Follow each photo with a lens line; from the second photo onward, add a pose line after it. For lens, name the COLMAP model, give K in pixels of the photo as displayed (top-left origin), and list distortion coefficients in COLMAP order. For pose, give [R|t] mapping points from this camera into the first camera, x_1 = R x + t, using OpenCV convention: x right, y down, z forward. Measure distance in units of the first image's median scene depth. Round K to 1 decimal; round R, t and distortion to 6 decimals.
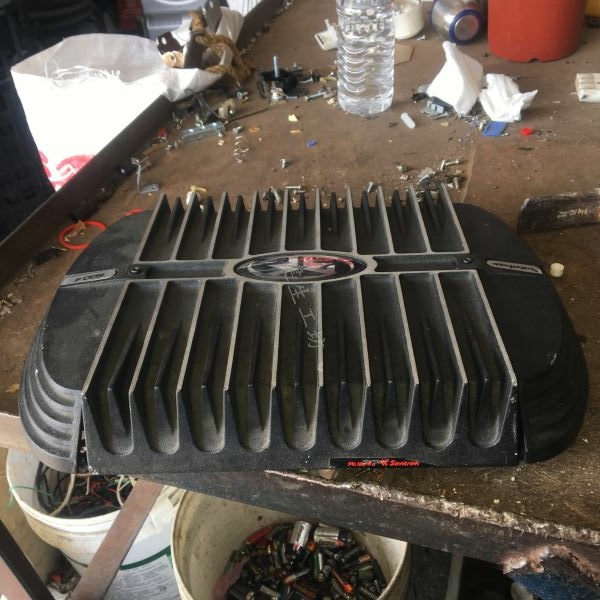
lens RADIAL K [[678.7, 0, 303.5], [0, 678.7, 297.2], [0, 0, 1]] dist [0.111056, -0.209557]
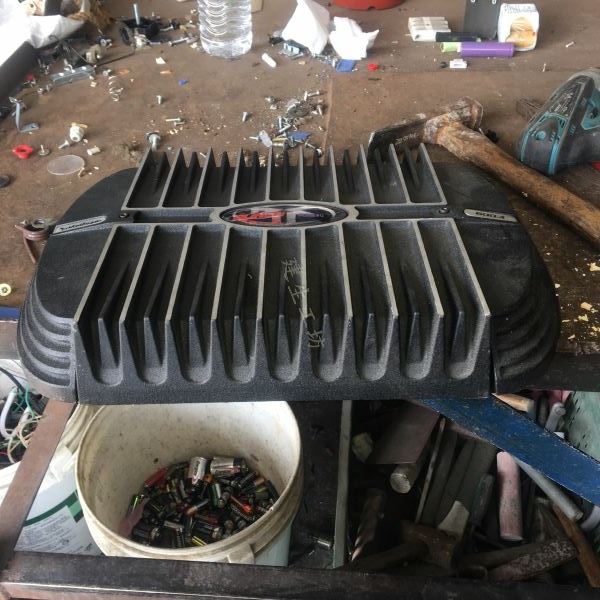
lens RADIAL K [[678.7, 0, 303.5], [0, 678.7, 297.2], [0, 0, 1]] dist [0.111056, -0.209557]
pose [[0.973075, -0.094584, 0.210187, -0.059822], [0.089115, 0.995393, 0.035363, 0.084927], [-0.212564, -0.015680, 0.977021, -0.089432]]
